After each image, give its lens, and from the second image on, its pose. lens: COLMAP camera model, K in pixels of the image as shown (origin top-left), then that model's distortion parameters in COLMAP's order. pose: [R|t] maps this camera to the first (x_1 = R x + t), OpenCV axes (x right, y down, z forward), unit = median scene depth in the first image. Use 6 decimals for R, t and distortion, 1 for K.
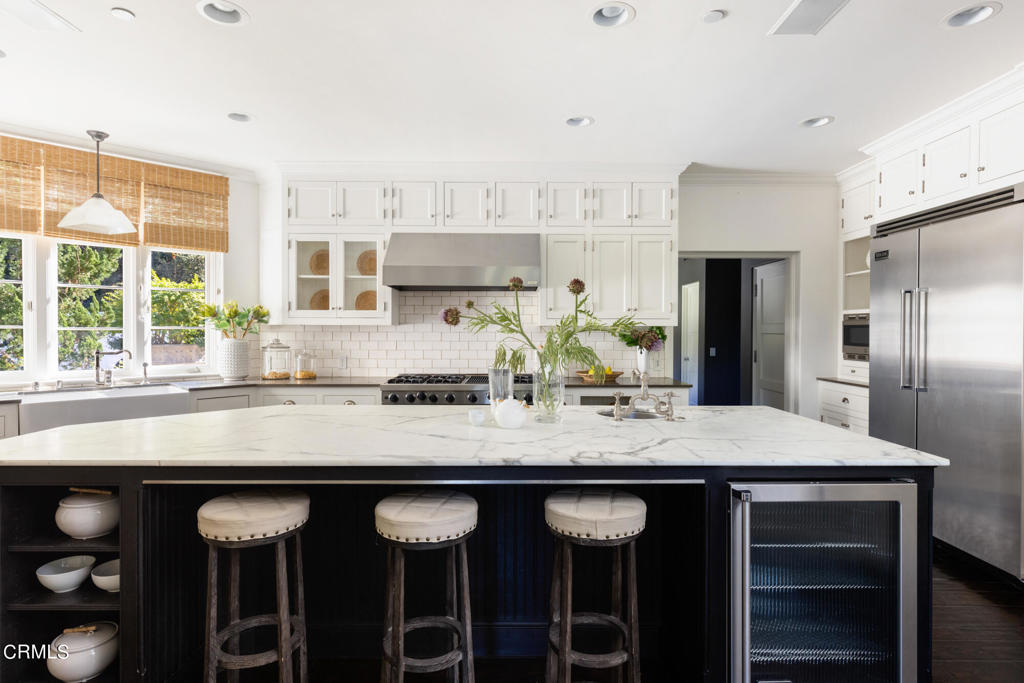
lens RADIAL K [[552.7, 0, 512.0], [0, 552.7, 341.5], [0, 0, 1]] dist [0.001539, 0.000430]
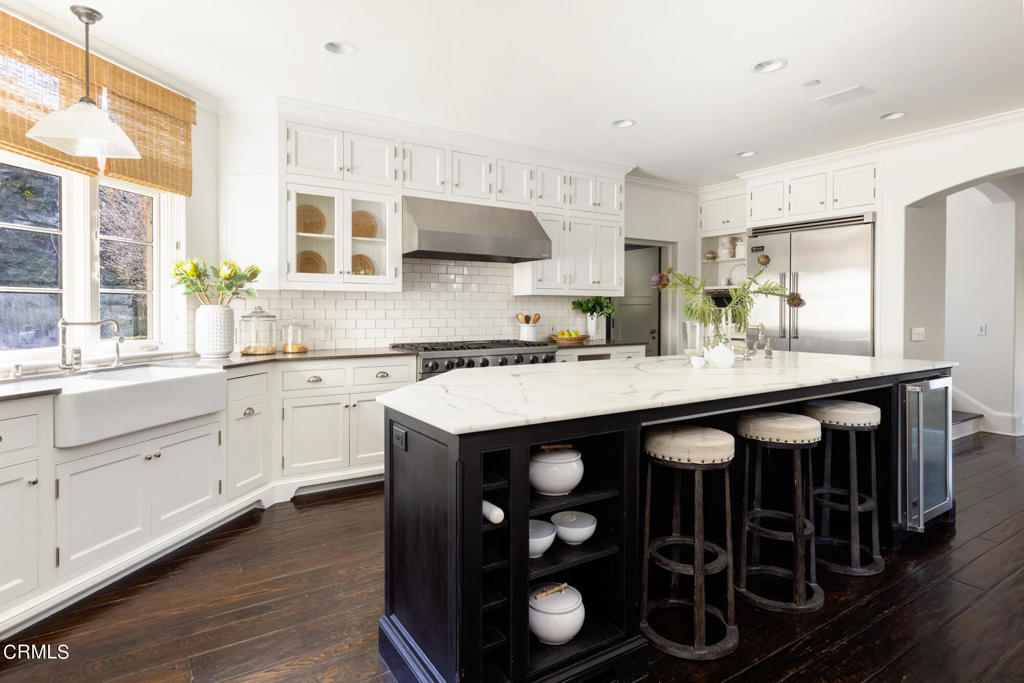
lens RADIAL K [[542.9, 0, 513.1], [0, 542.9, 331.9], [0, 0, 1]] dist [0.019097, -0.029153]
pose [[0.843108, -0.023386, 0.537236, -0.570762], [0.011648, 0.999614, 0.025234, 0.018143], [-0.537618, -0.015017, 0.843055, 0.099746]]
